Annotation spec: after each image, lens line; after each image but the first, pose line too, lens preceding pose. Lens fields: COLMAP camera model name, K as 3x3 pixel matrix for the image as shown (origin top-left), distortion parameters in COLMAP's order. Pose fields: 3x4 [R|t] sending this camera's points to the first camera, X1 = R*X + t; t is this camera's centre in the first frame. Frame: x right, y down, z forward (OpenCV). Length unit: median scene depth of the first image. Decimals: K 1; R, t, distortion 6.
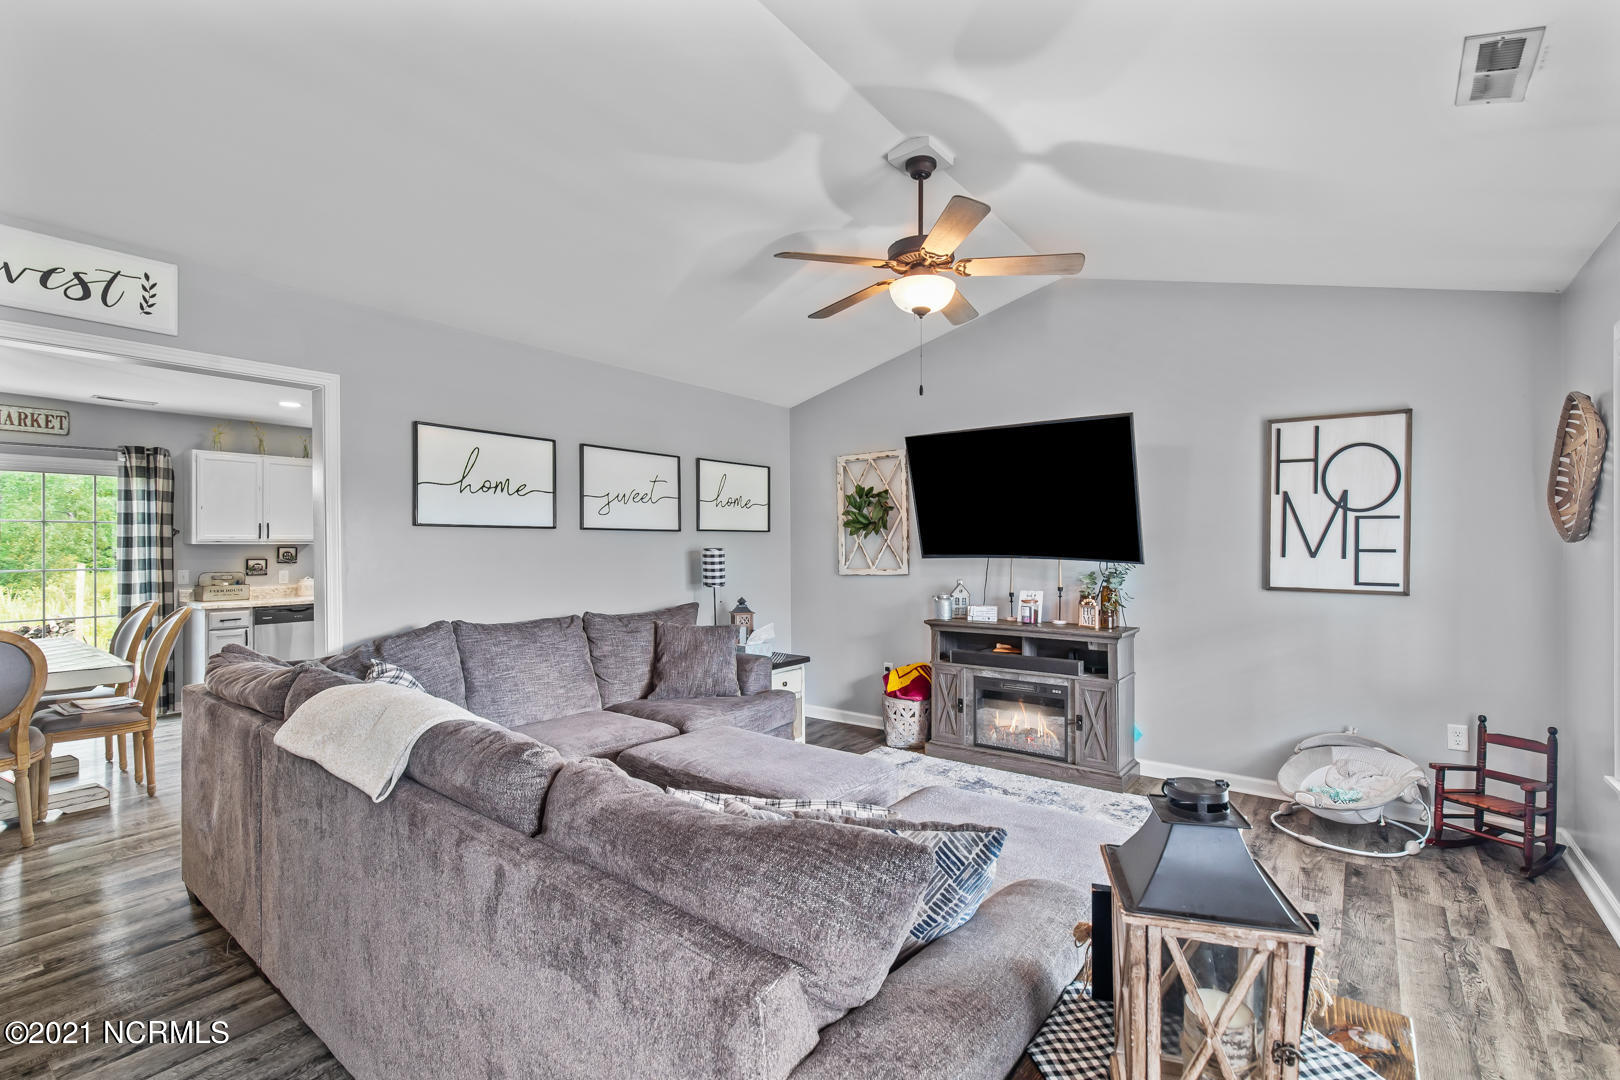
lens RADIAL K [[720.4, 0, 831.3], [0, 720.4, 547.2], [0, 0, 1]] dist [0.004329, -0.001741]
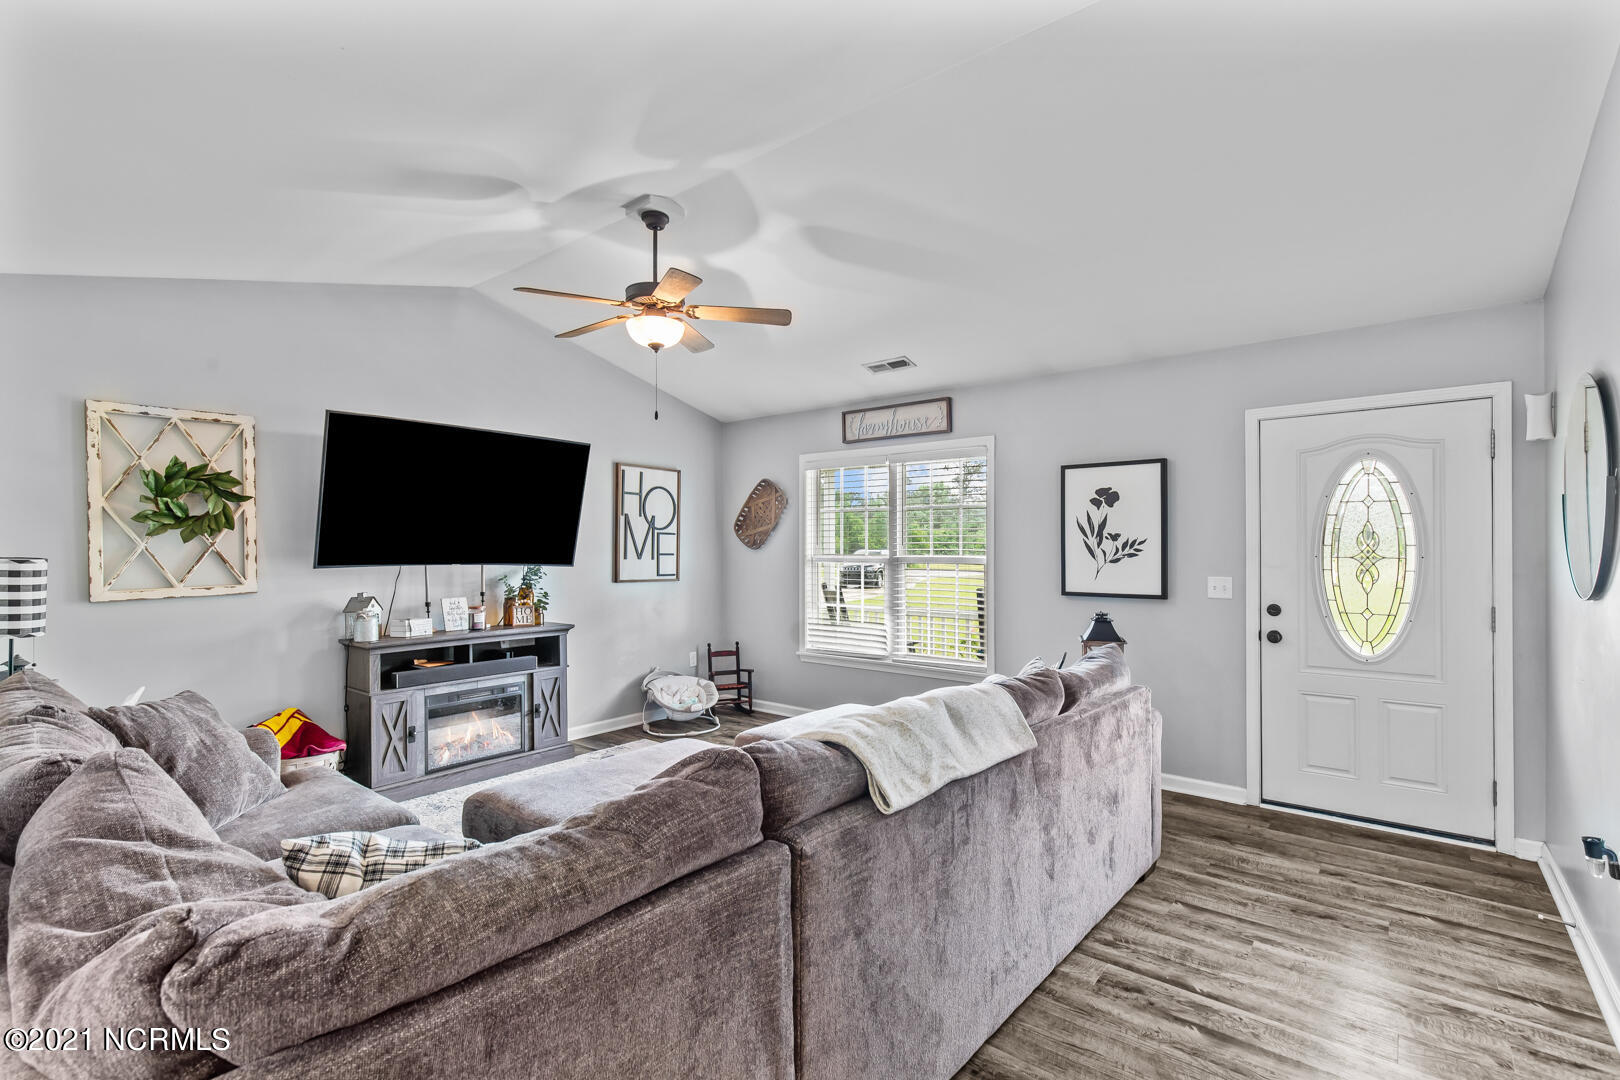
lens RADIAL K [[720.4, 0, 831.3], [0, 720.4, 547.2], [0, 0, 1]] dist [0.004329, -0.001741]
pose [[0.031245, 0.005275, 0.999498, -0.732035], [0.004393, 0.999976, -0.005415, -0.000587], [-0.999502, 0.004560, 0.031221, 0.498418]]
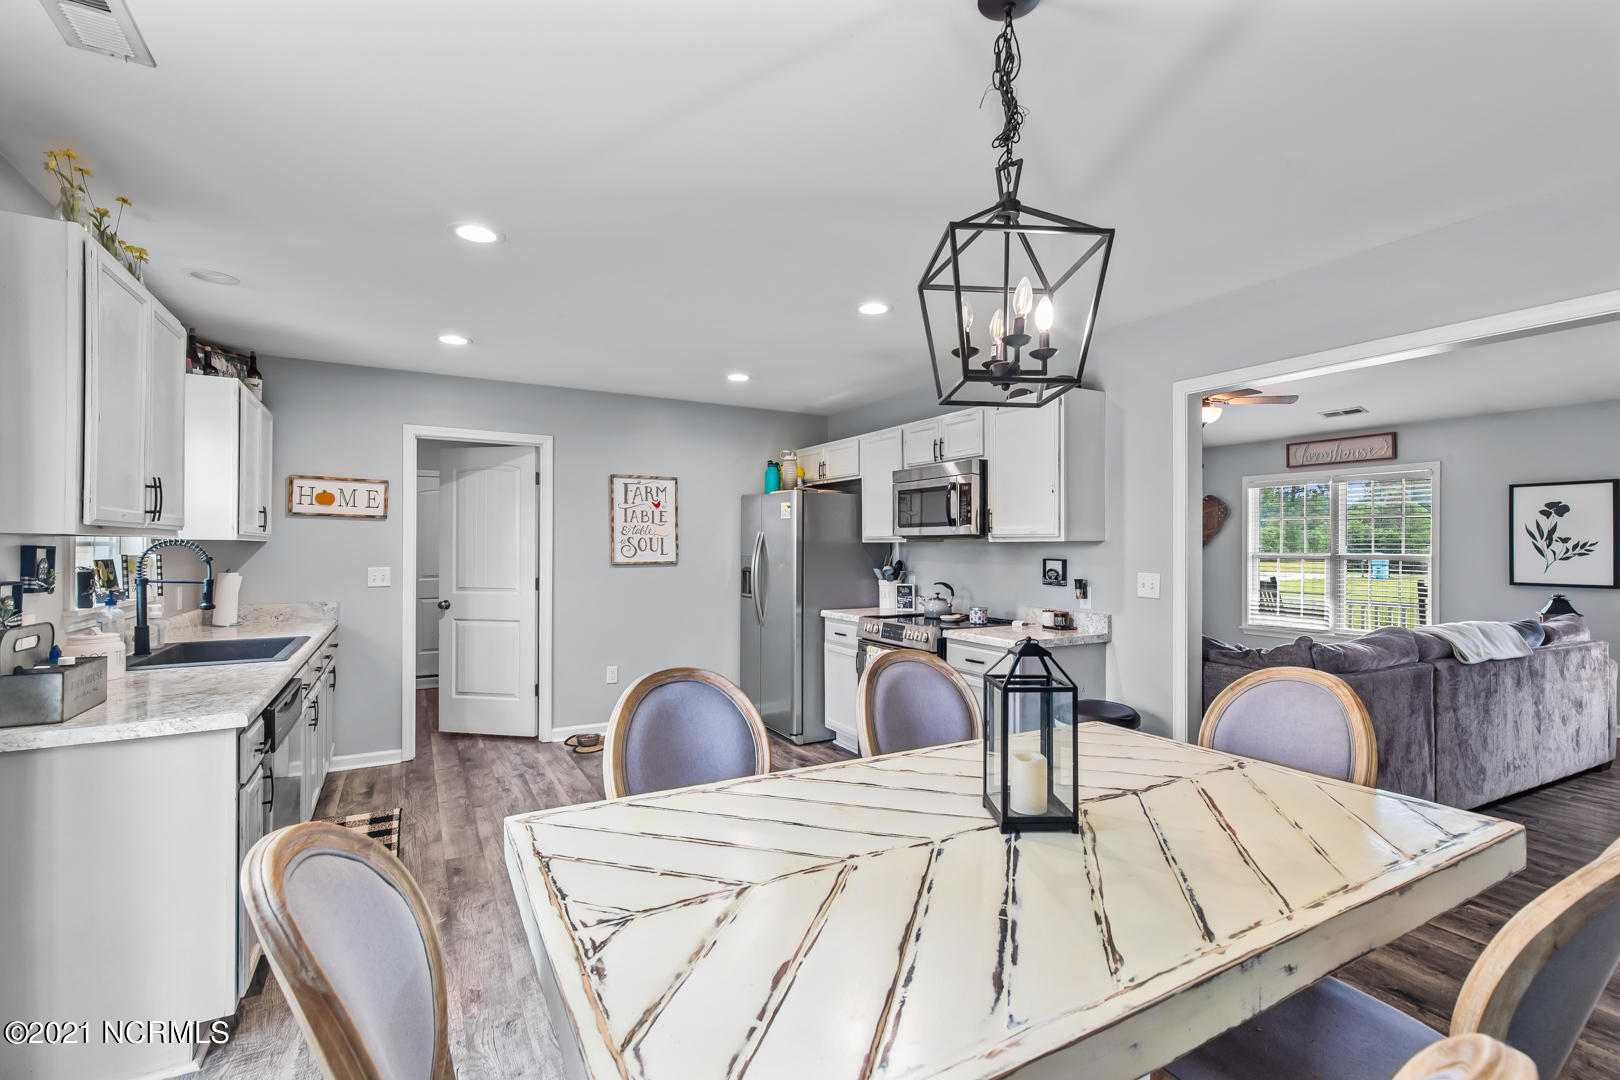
lens RADIAL K [[720.4, 0, 831.3], [0, 720.4, 547.2], [0, 0, 1]] dist [0.004329, -0.001741]
pose [[0.399957, 0.005436, 0.916518, -1.440133], [-0.002339, 0.999985, -0.004911, 0.003802], [-0.916531, -0.000179, 0.399964, 0.827680]]
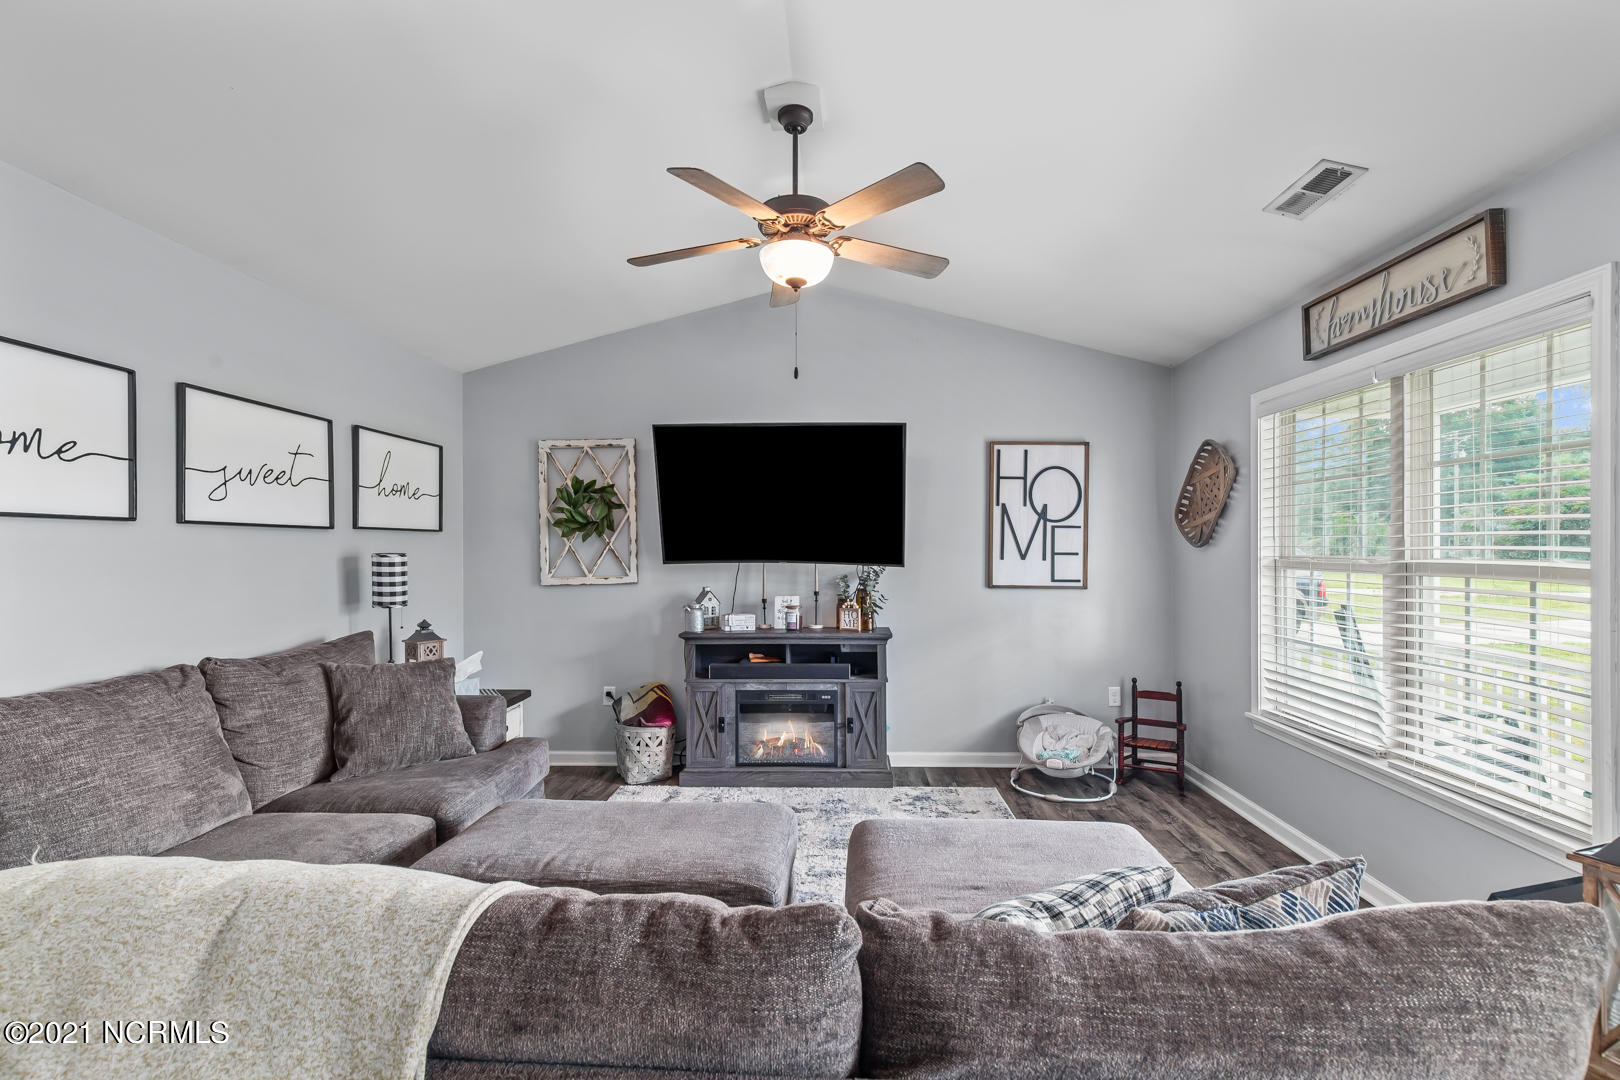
lens RADIAL K [[720.4, 0, 831.3], [0, 720.4, 547.2], [0, 0, 1]] dist [0.004329, -0.001741]
pose [[0.819278, 0.001792, 0.573394, -0.247702], [0.000985, 0.999989, -0.004532, -0.001051], [-0.573396, 0.004278, 0.819268, 0.184692]]
